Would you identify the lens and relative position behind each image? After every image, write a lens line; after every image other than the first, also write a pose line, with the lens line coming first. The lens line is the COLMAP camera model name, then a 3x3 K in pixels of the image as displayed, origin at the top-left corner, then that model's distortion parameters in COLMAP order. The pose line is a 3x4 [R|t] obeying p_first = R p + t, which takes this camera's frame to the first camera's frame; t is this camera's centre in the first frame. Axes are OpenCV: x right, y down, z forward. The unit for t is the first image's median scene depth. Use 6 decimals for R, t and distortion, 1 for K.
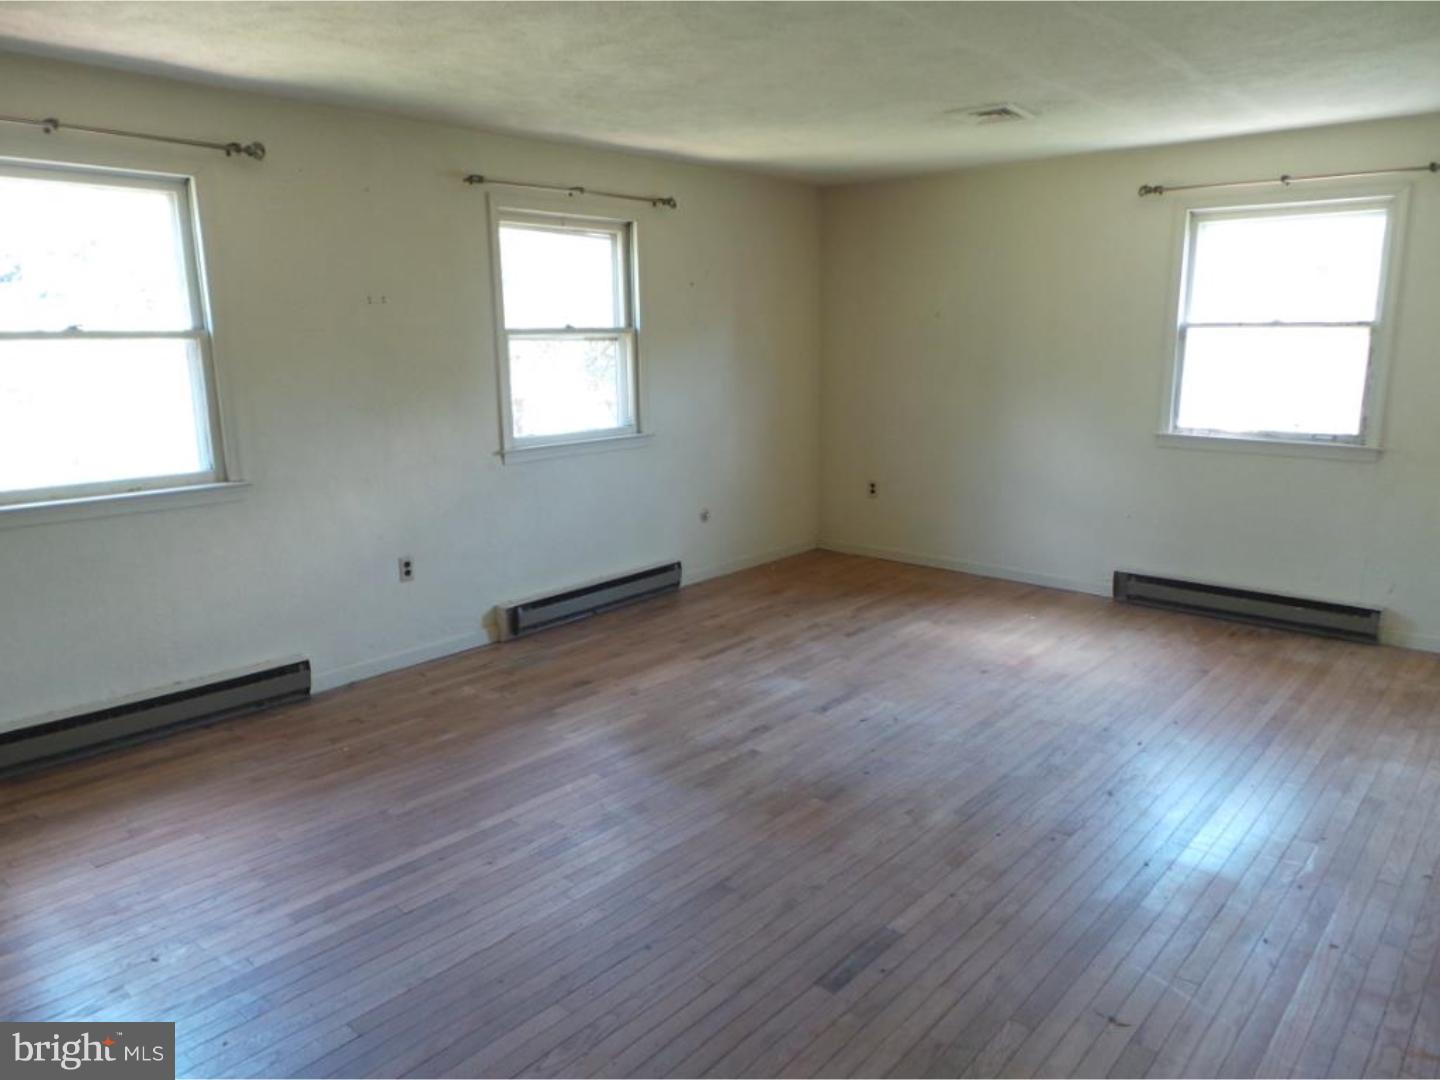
lens RADIAL K [[984.5, 0, 720.0], [0, 984.5, 540.0], [0, 0, 1]] dist [-0.004423, 0.005260]
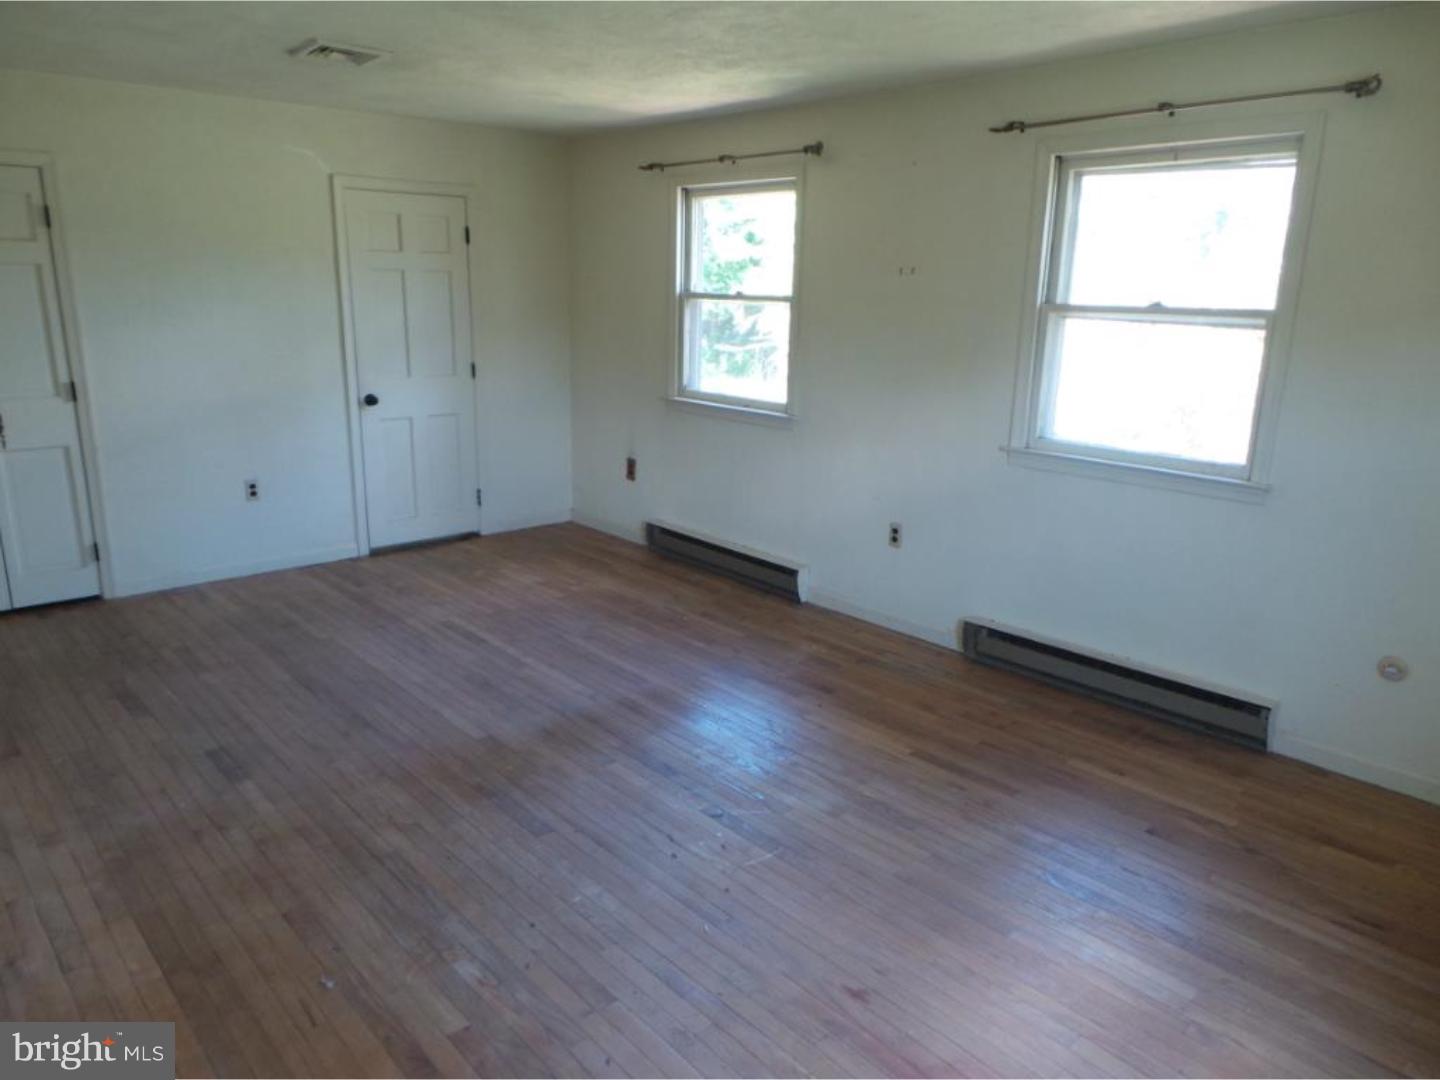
lens RADIAL K [[984.5, 0, 720.0], [0, 984.5, 540.0], [0, 0, 1]] dist [-0.004423, 0.005260]
pose [[-0.100484, 0.255830, -0.961485, 0.681903], [-0.226067, 0.935230, 0.272470, -0.202937], [0.968915, 0.244739, -0.036141, 0.858787]]
